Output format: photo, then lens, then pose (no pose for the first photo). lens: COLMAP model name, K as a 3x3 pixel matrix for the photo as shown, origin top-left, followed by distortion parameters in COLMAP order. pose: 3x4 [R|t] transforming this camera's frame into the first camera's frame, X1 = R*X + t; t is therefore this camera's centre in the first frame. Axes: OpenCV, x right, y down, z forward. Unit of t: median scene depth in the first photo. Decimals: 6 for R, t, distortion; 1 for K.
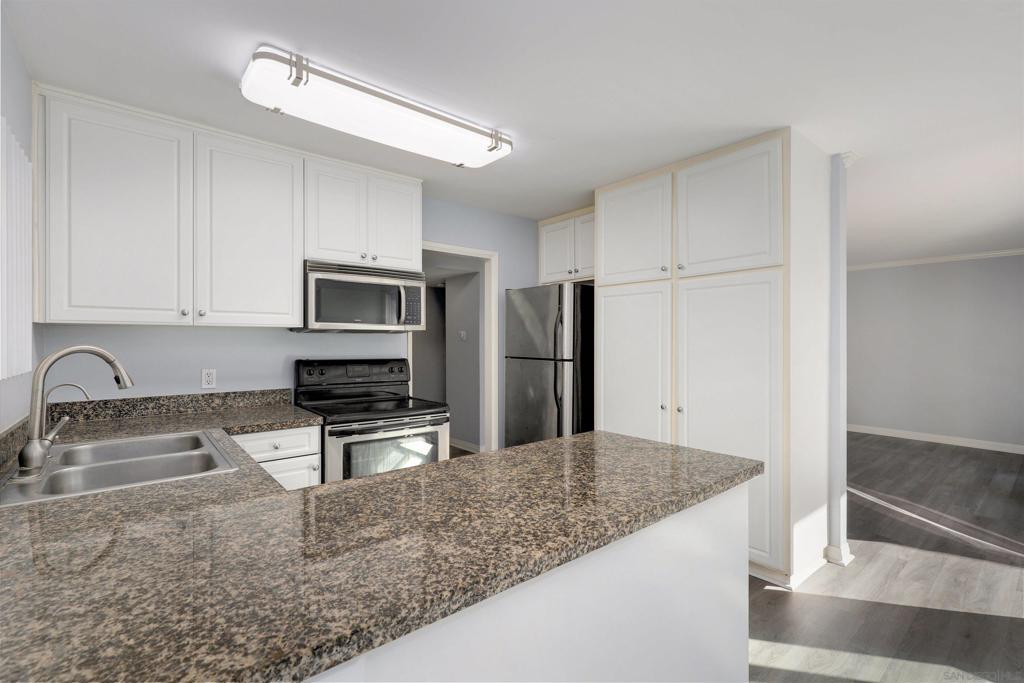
lens RADIAL K [[461.0, 0, 529.3], [0, 461.0, 339.6], [0, 0, 1]] dist [0.000824, -0.000790]
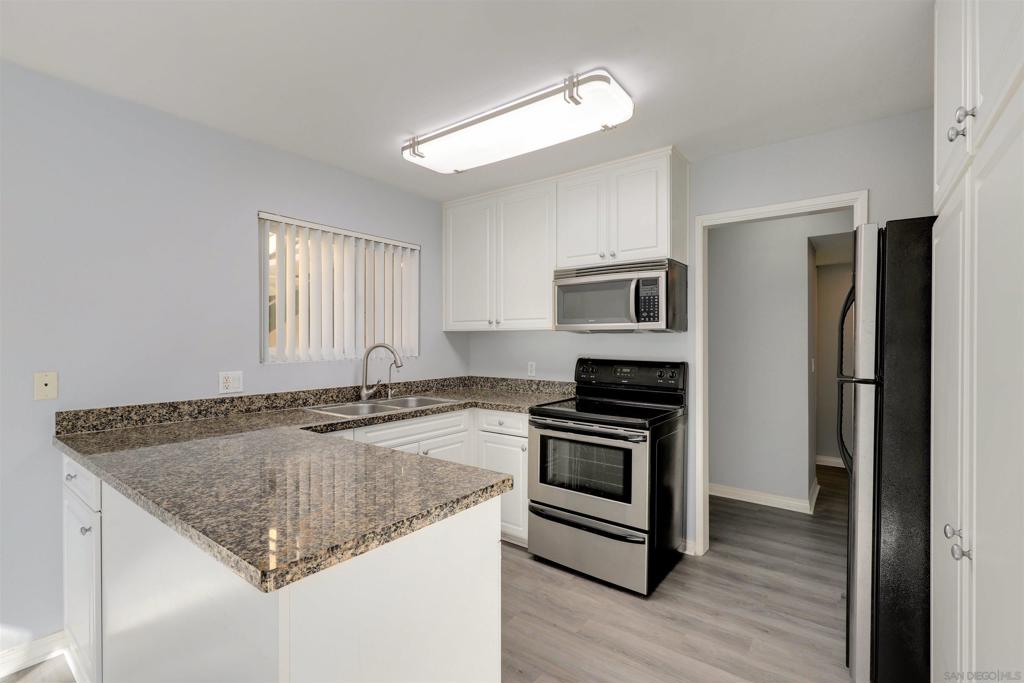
lens RADIAL K [[461.0, 0, 512.6], [0, 461.0, 342.3], [0, 0, 1]] dist [0.000824, -0.000790]
pose [[0.208348, 0.004398, -0.978045, 0.604113], [0.003261, 0.999981, 0.005192, -0.000781], [0.978049, -0.004271, 0.208330, 0.648580]]
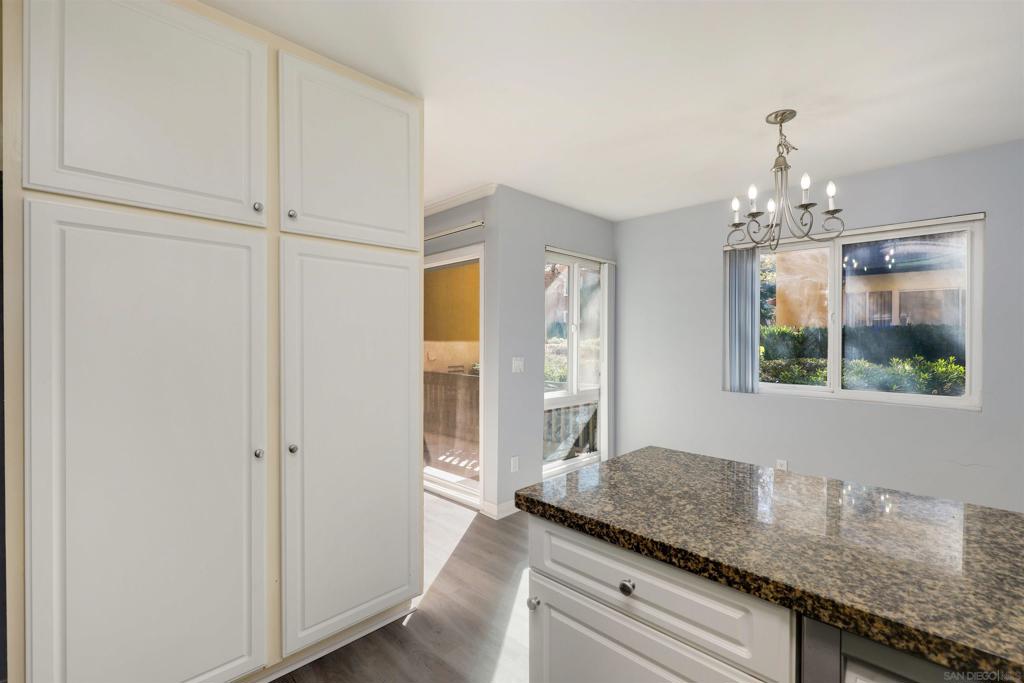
lens RADIAL K [[461.0, 0, 511.3], [0, 461.0, 341.7], [0, 0, 1]] dist [0.000824, -0.000790]
pose [[-0.081165, -0.010080, 0.996650, -0.317252], [-0.004679, 0.999942, 0.009732, 0.003032], [-0.996690, -0.003873, -0.081207, 0.791860]]
